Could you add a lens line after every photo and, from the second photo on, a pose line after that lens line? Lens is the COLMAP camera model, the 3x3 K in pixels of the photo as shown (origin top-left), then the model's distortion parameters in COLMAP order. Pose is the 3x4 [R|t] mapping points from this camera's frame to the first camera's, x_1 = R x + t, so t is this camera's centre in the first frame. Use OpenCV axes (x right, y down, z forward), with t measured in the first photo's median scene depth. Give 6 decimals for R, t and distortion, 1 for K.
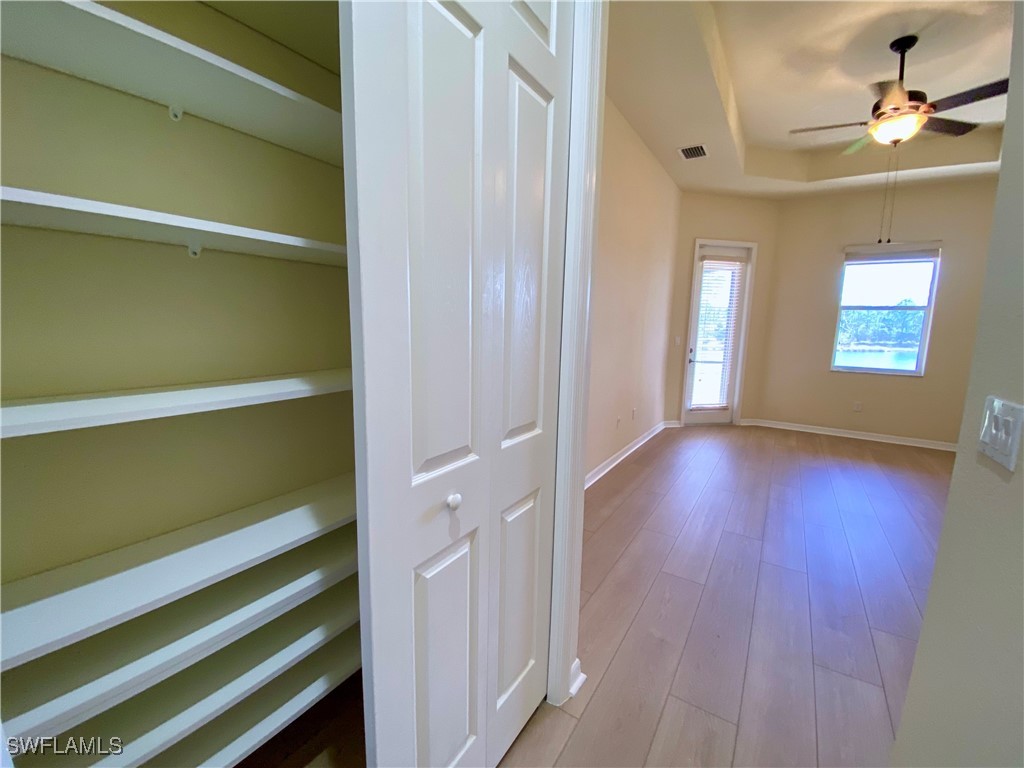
lens RADIAL K [[419.7, 0, 511.2], [0, 419.7, 387.0], [0, 0, 1]] dist [0.027728, -0.026495]
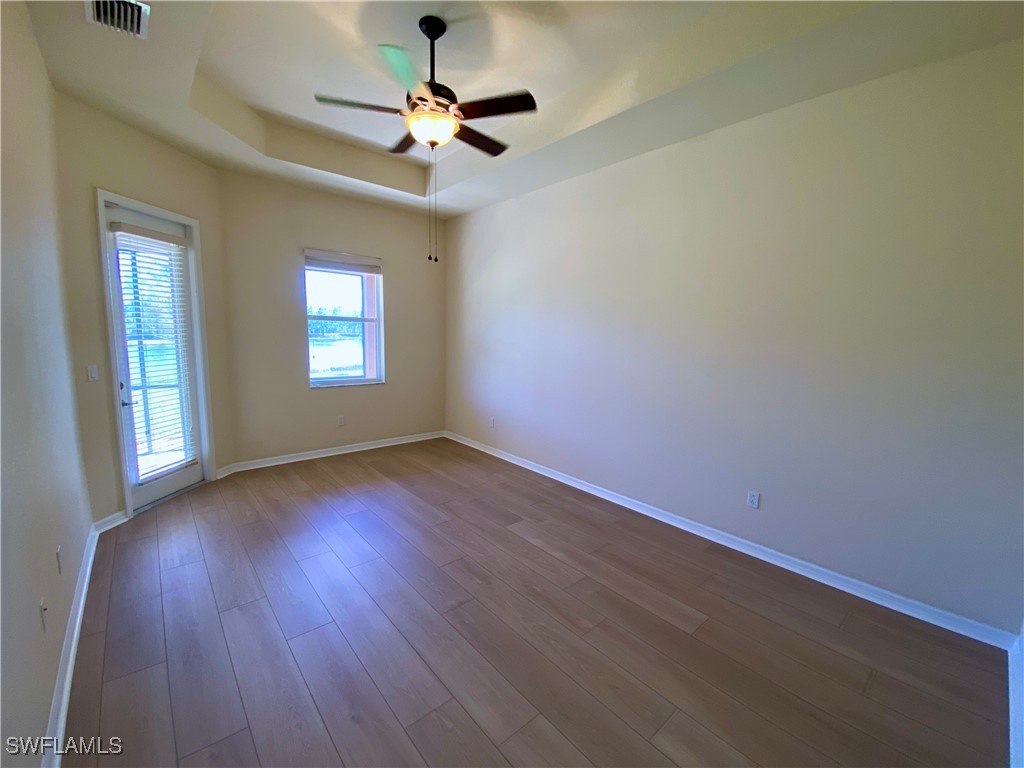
lens RADIAL K [[419.7, 0, 511.2], [0, 419.7, 387.0], [0, 0, 1]] dist [0.027728, -0.026495]
pose [[0.286135, -0.136244, 0.948454, 0.034867], [0.128518, 0.986353, 0.102916, -0.077411], [-0.949531, 0.092446, 0.299740, 0.331784]]
